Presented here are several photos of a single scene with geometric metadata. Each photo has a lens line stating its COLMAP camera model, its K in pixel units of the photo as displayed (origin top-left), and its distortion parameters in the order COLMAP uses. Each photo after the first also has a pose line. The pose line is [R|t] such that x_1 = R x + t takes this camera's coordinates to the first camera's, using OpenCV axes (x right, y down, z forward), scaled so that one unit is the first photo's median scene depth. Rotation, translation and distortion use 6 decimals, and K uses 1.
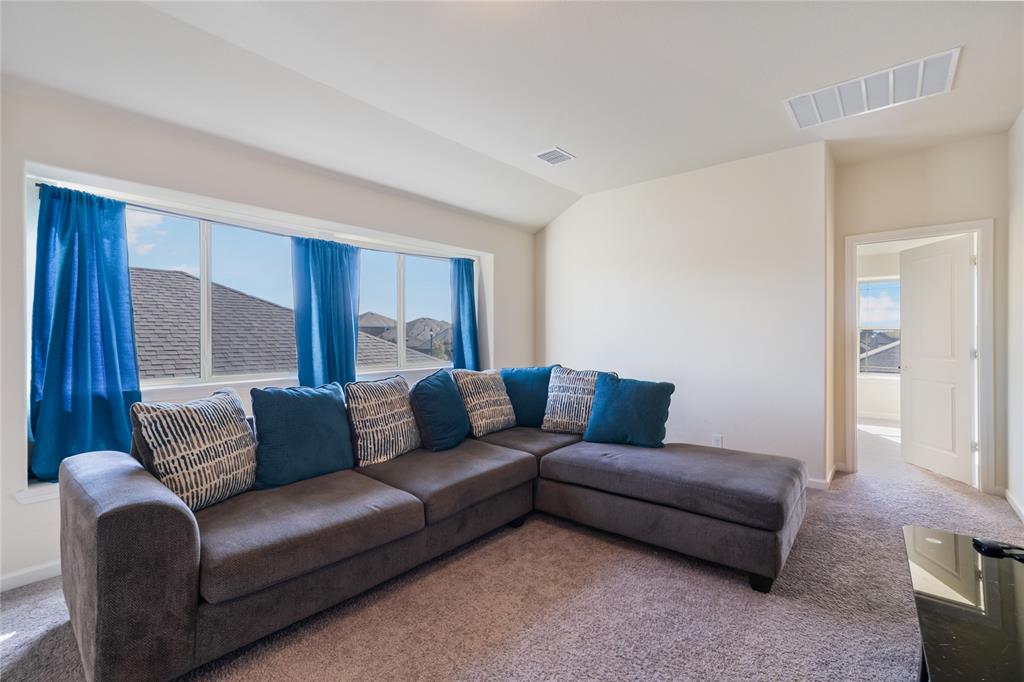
lens RADIAL K [[449.2, 0, 510.7], [0, 449.2, 338.4], [0, 0, 1]] dist [0.004416, 0.000312]
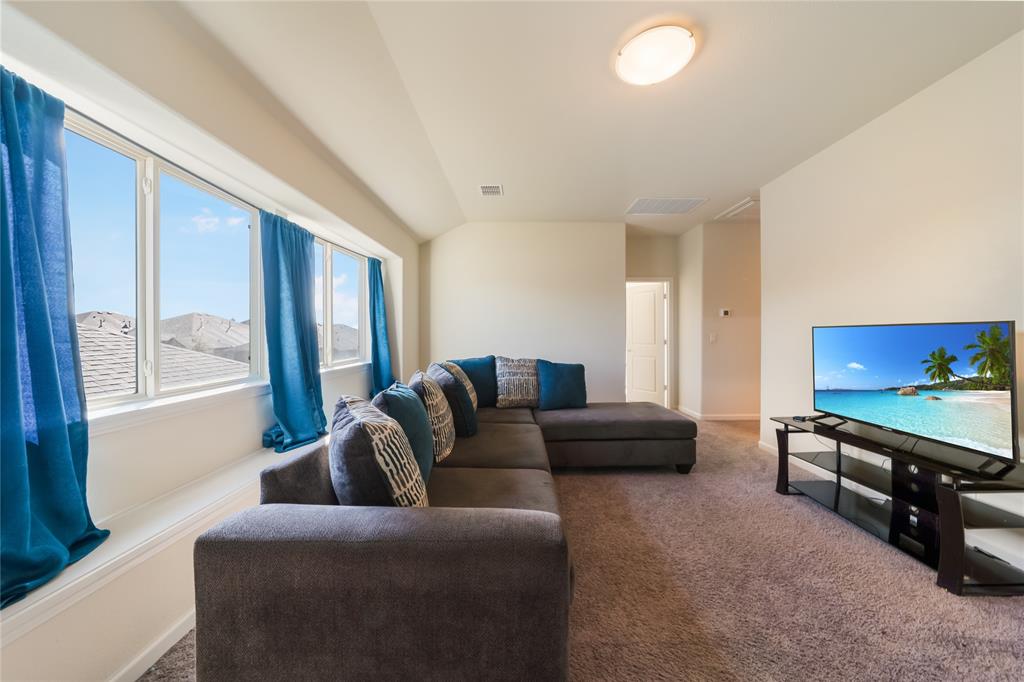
lens RADIAL K [[357.7, 0, 513.1], [0, 357.7, 334.3], [0, 0, 1]] dist [-0.007738, 0.000586]
pose [[0.760747, -0.000173, 0.649049, -0.623223], [0.002375, 0.999994, -0.002516, 0.001583], [-0.649045, 0.003456, 0.760742, 0.244620]]
